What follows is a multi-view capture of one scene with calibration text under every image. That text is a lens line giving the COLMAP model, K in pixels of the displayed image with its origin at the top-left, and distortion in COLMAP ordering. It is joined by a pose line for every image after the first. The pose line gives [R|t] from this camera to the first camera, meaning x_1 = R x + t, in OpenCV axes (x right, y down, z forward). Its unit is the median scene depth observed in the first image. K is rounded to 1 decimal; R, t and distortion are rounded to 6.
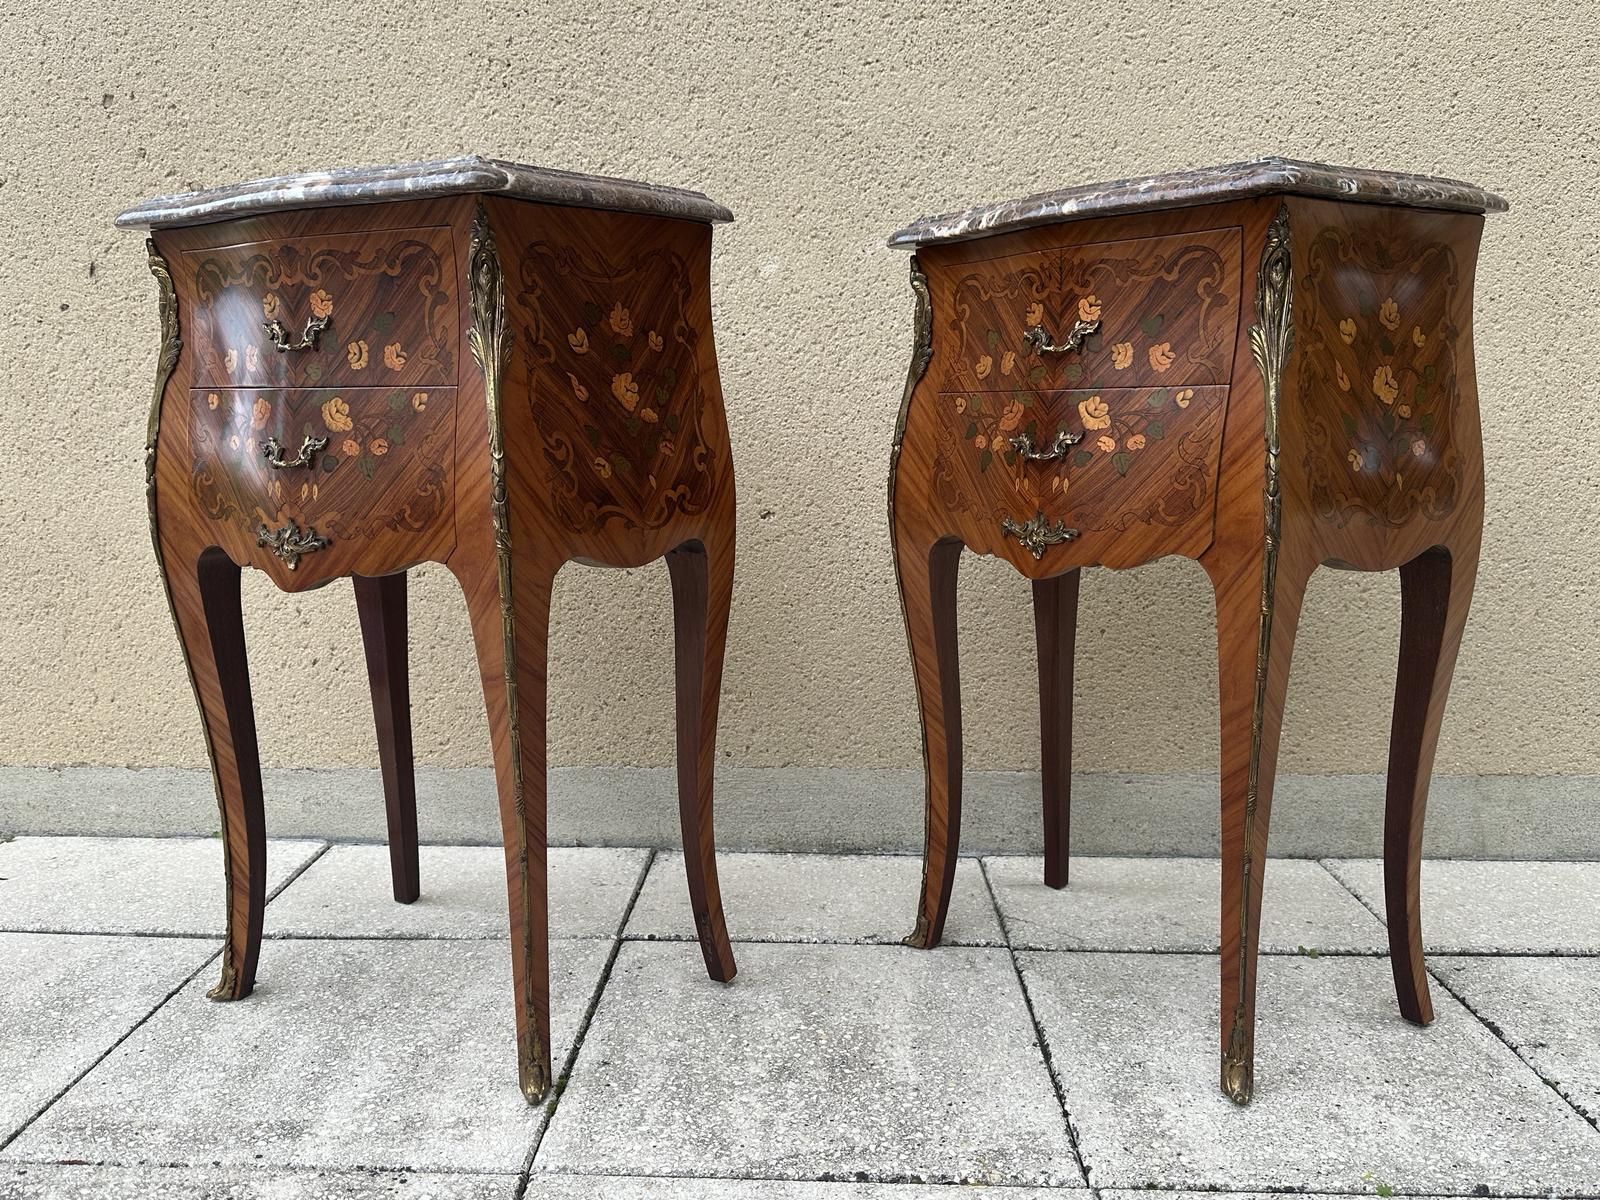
lens RADIAL K [[1261.7, 0, 795.0], [0, 1261.7, 615.4], [0, 0, 1]] dist [0.076601, -0.127442]
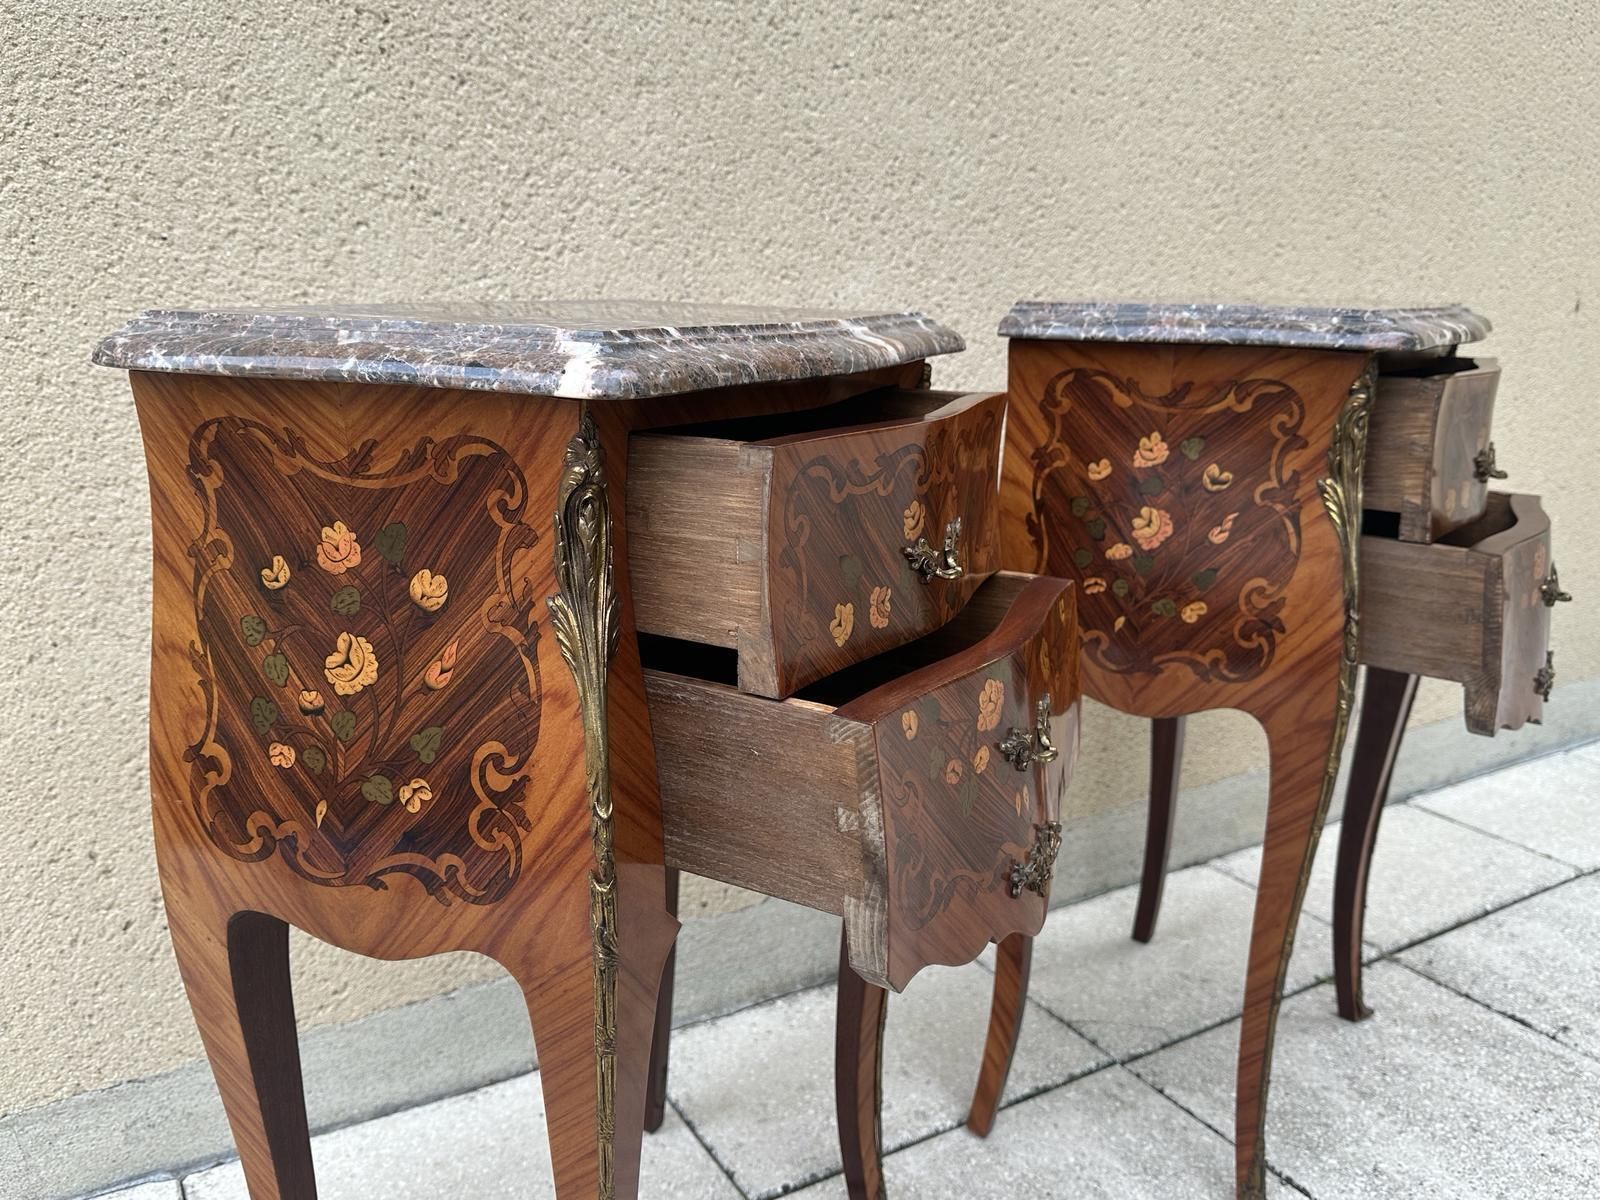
lens RADIAL K [[1267.6, 0, 800.0], [0, 1267.6, 600.0], [0, 0, 1]] dist [0.140668, -0.292524]
pose [[0.846107, -0.126965, 0.517671, -0.457853], [0.085151, 0.990940, 0.103864, -0.189052], [-0.526168, -0.043800, 0.849252, 0.305312]]
